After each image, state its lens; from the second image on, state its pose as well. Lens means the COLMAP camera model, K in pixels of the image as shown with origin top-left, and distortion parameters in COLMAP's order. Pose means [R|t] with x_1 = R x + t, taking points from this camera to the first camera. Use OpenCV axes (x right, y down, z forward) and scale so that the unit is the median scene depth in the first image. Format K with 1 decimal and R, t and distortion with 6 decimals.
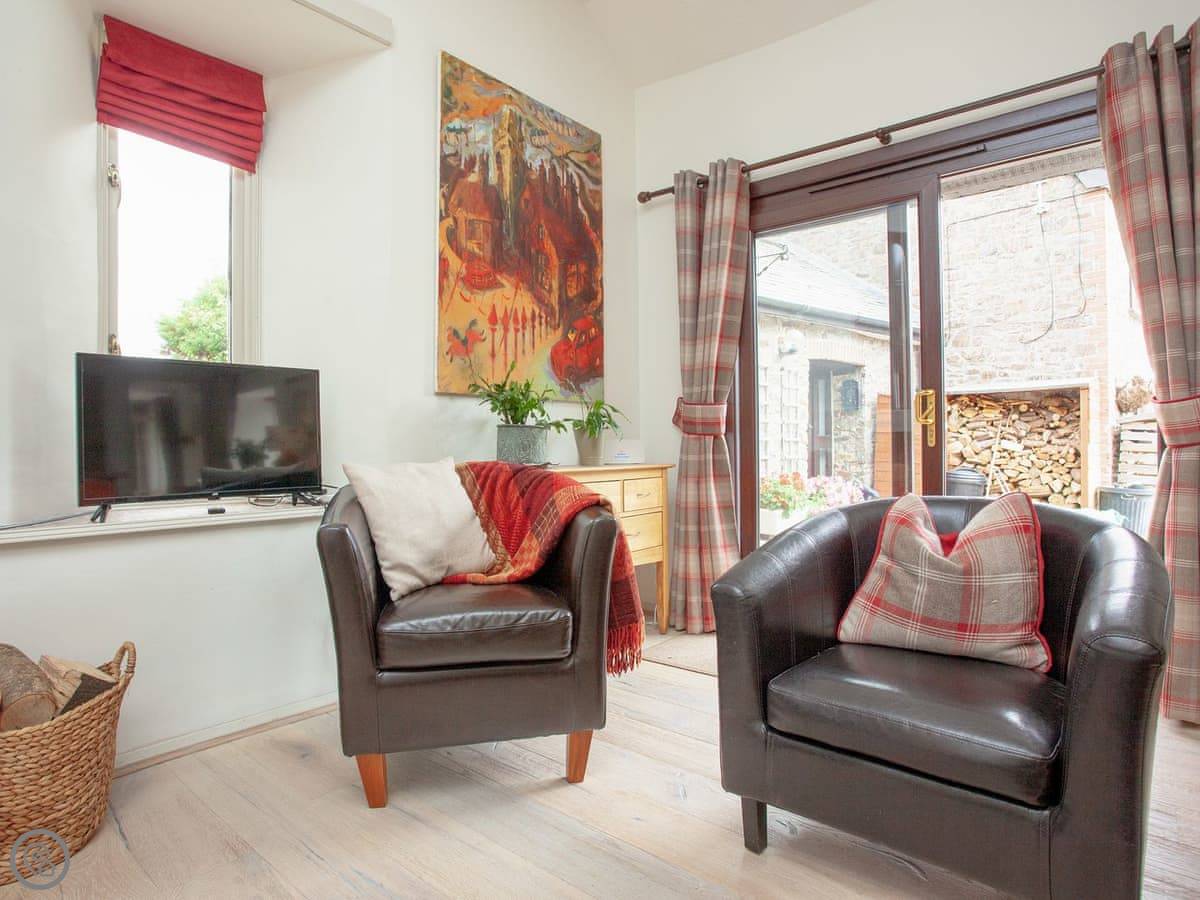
lens RADIAL K [[674.3, 0, 602.4], [0, 674.3, 431.9], [0, 0, 1]] dist [-0.040368, 0.000175]
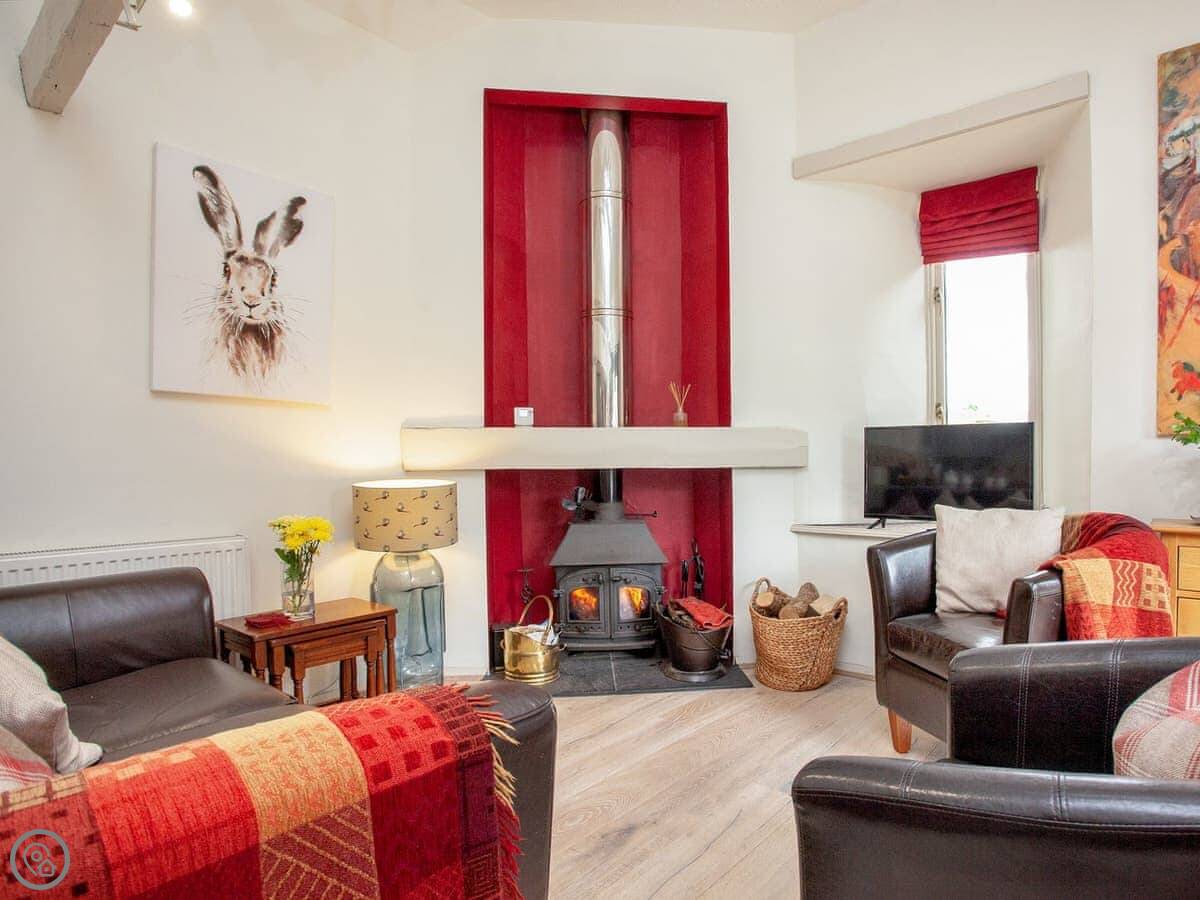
lens RADIAL K [[681.7, 0, 616.4], [0, 681.7, 453.4], [0, 0, 1]] dist [-0.061372, 0.022399]
pose [[-0.036510, 0.008029, -0.999301, 0.622181], [0.018682, 0.999798, 0.007350, -0.049040], [0.999159, -0.018401, -0.036652, 0.258686]]
